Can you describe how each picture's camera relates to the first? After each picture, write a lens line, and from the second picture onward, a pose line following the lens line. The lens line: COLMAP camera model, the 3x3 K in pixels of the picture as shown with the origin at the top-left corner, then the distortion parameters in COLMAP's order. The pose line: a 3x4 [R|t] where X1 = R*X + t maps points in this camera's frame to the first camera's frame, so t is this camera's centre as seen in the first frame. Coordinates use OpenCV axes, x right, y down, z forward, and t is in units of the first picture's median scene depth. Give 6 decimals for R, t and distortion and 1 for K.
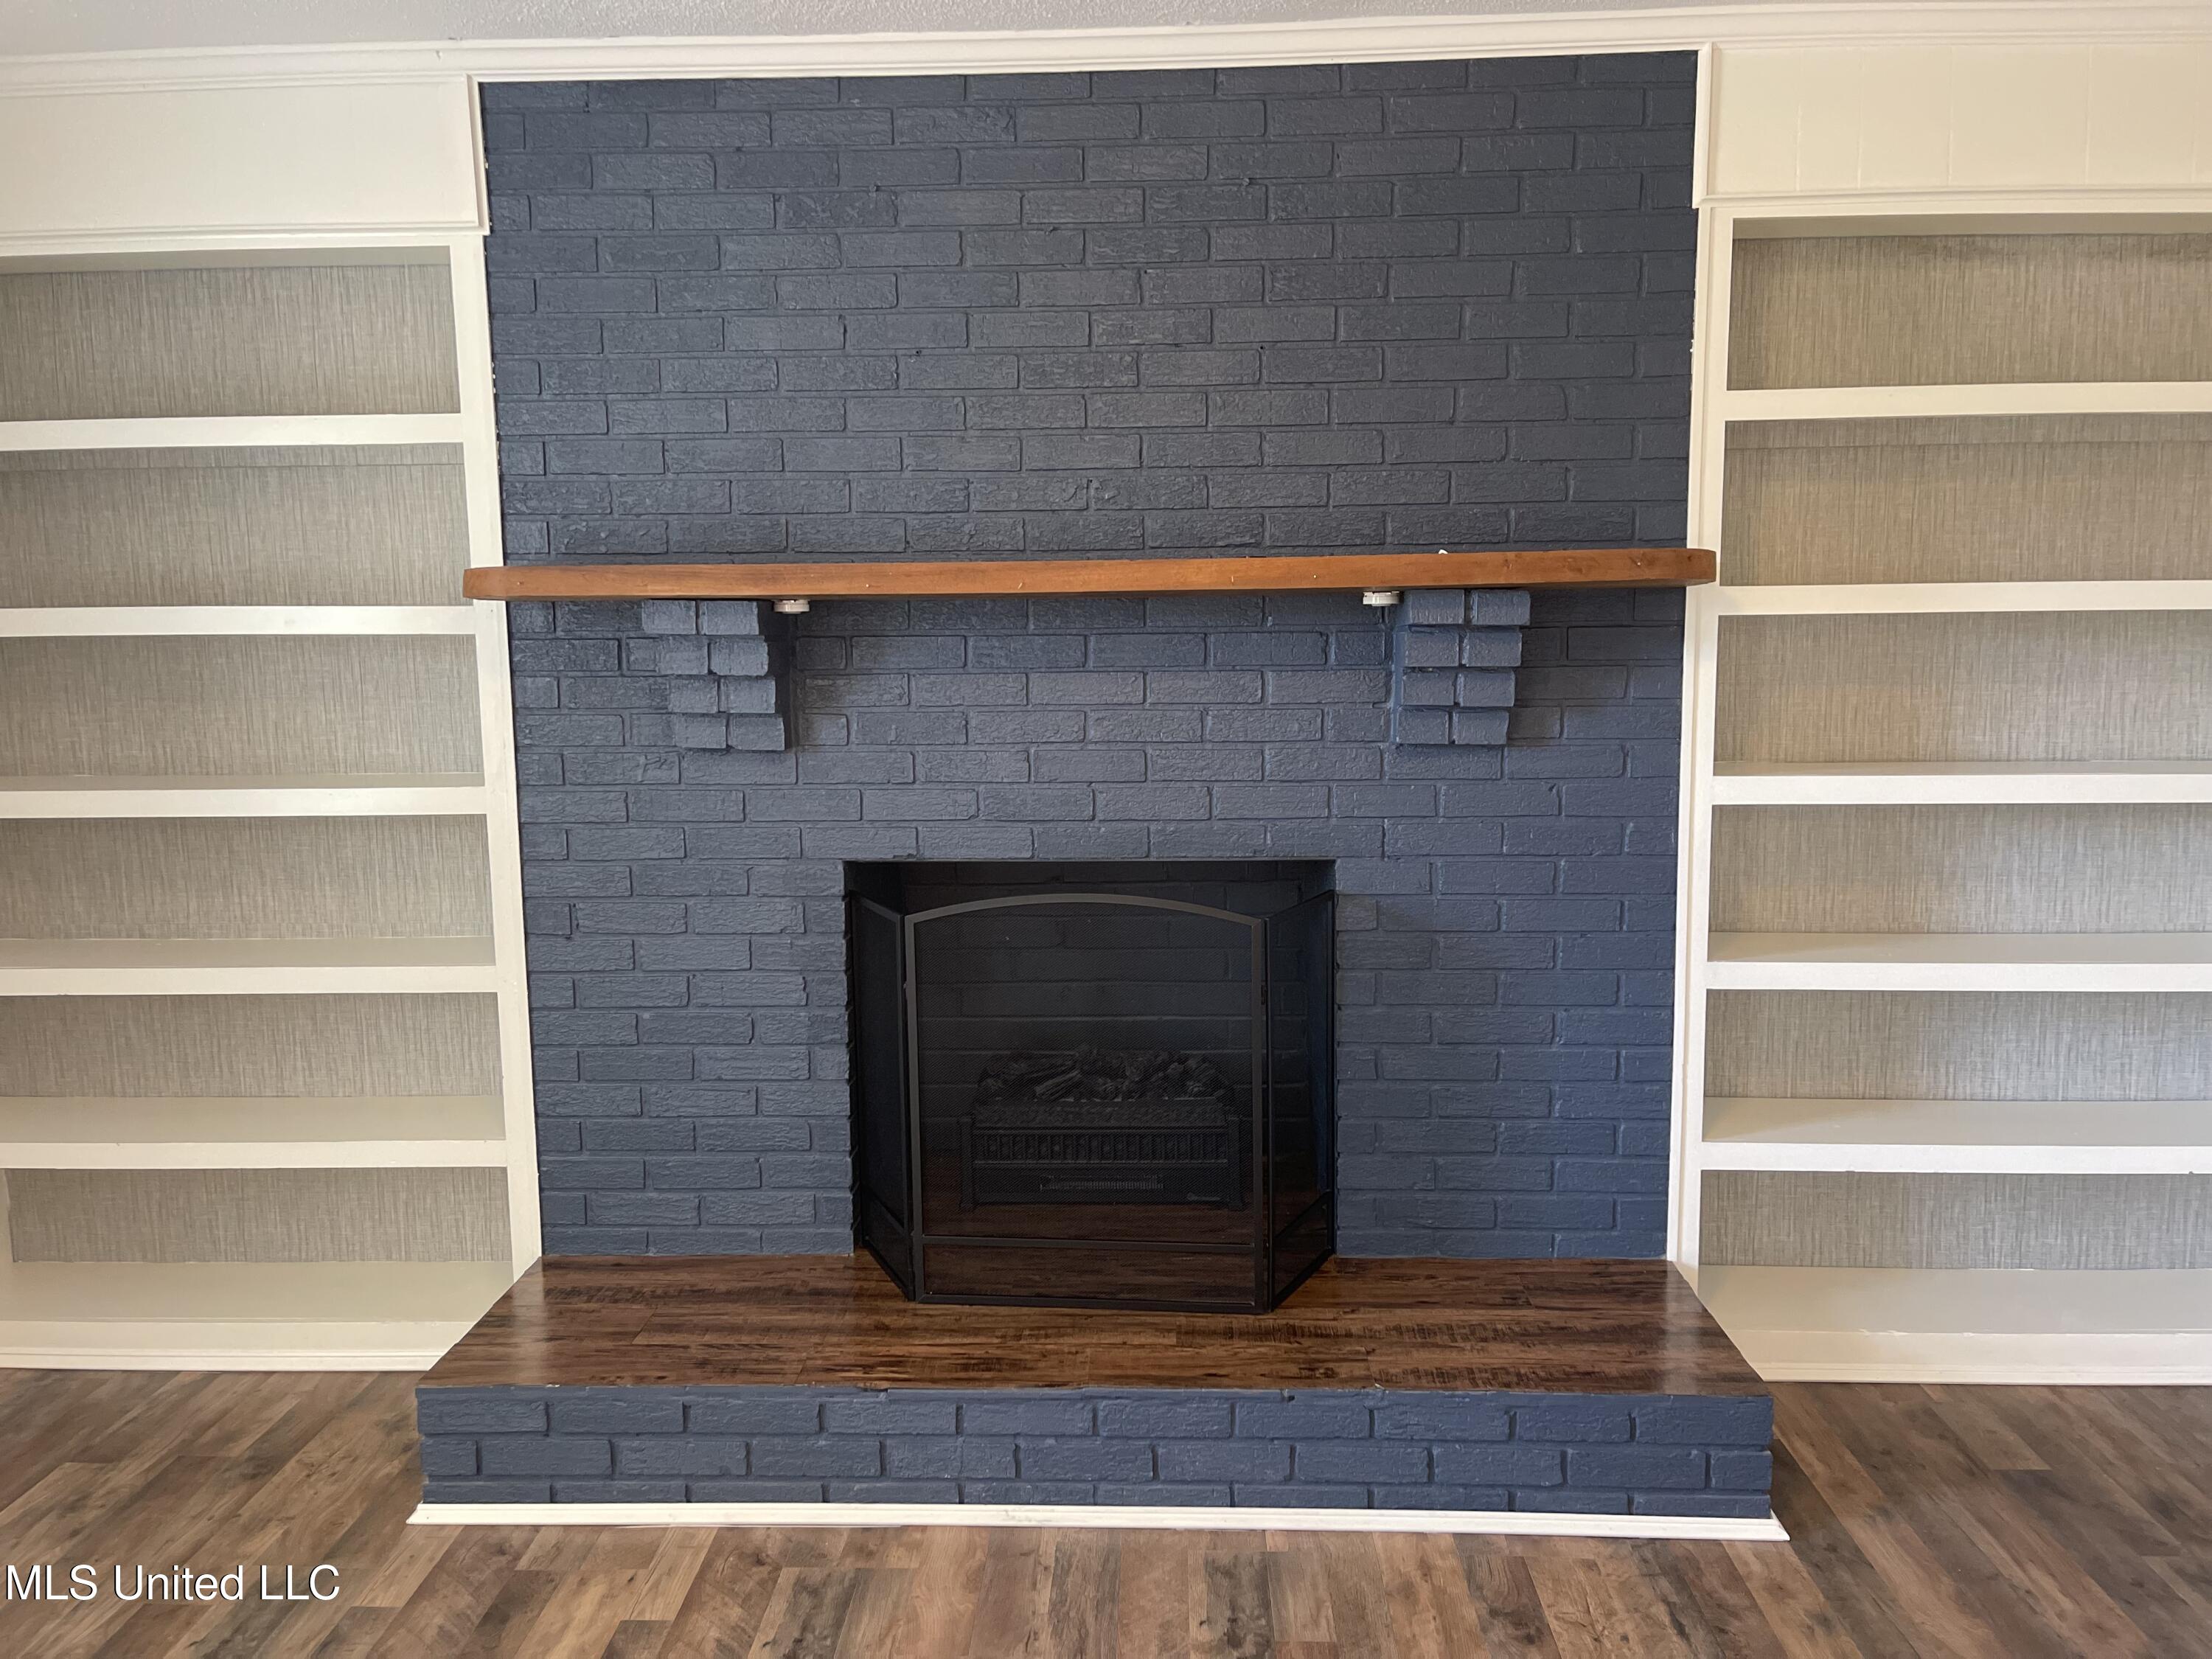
lens RADIAL K [[1688.8, 0, 1099.2], [0, 1688.8, 806.6], [0, 0, 1]] dist [0.006887, -0.016856]
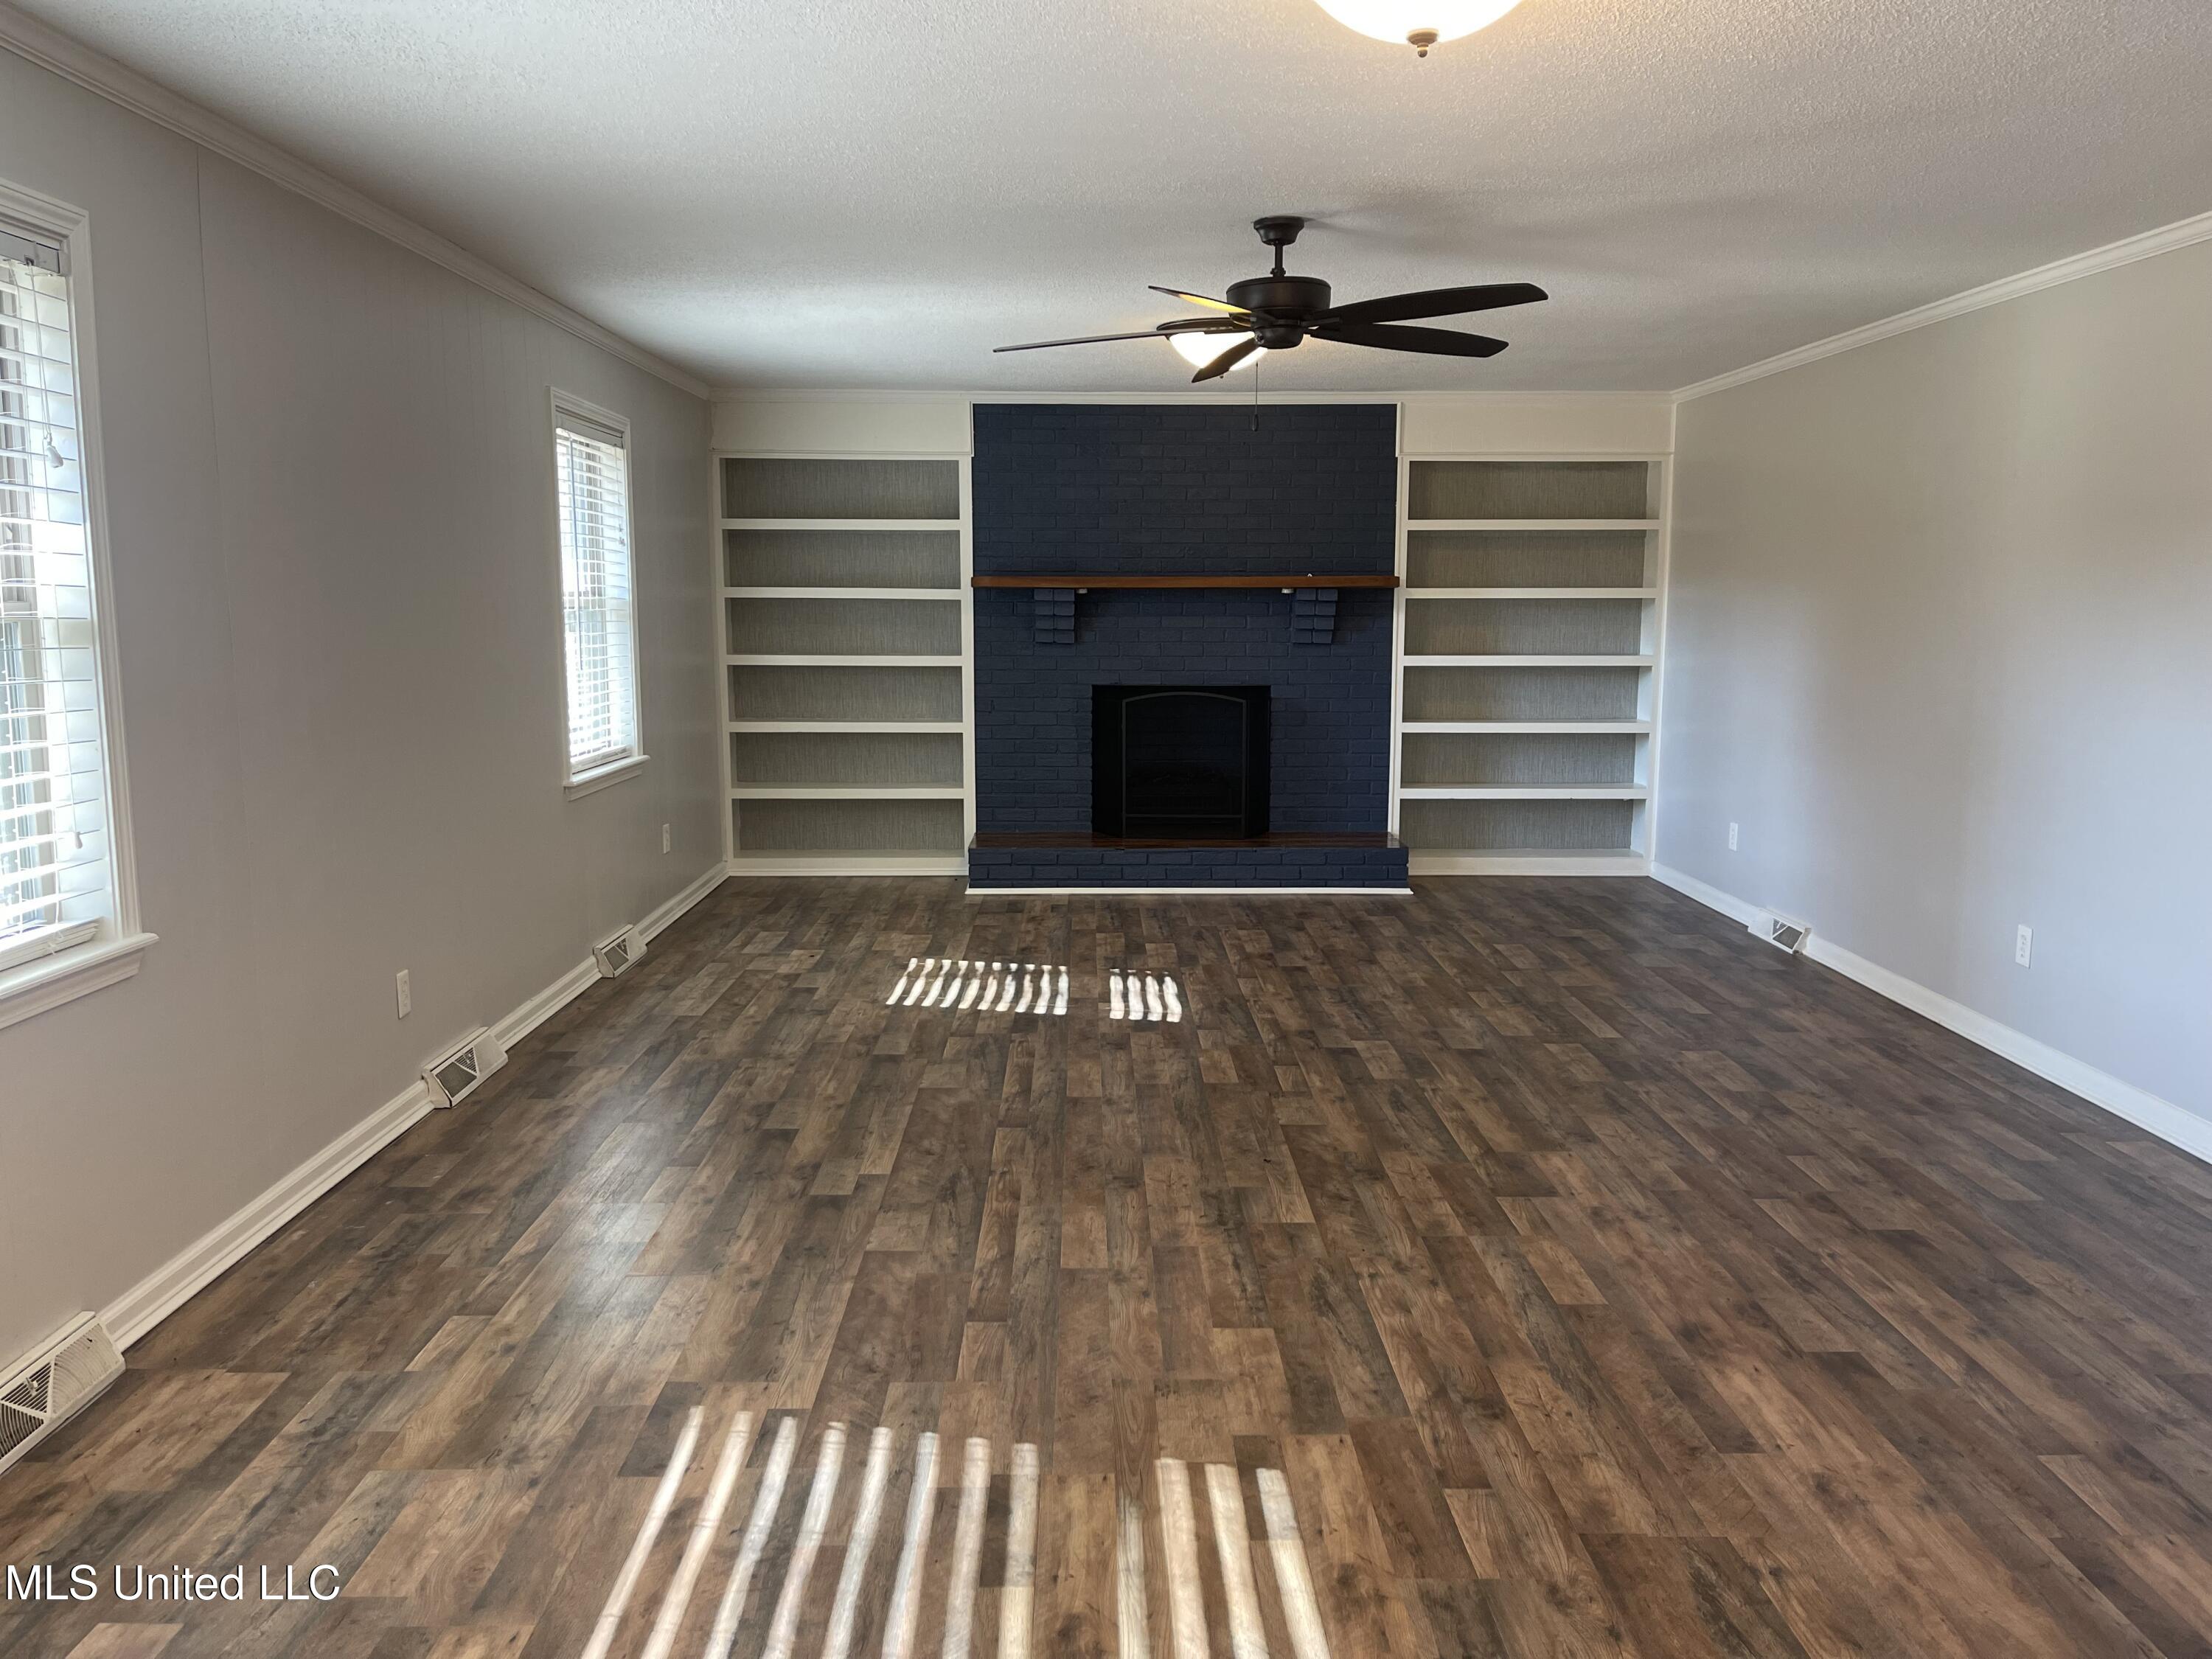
lens RADIAL K [[1688.8, 0, 1105.8], [0, 1688.8, 852.3], [0, 0, 1]] dist [0.006887, -0.016856]
pose [[0.998375, 0.004727, 0.056792, -0.290401], [-0.006558, 0.999463, 0.032112, 0.220633], [-0.056610, -0.032432, 0.997869, -1.783094]]
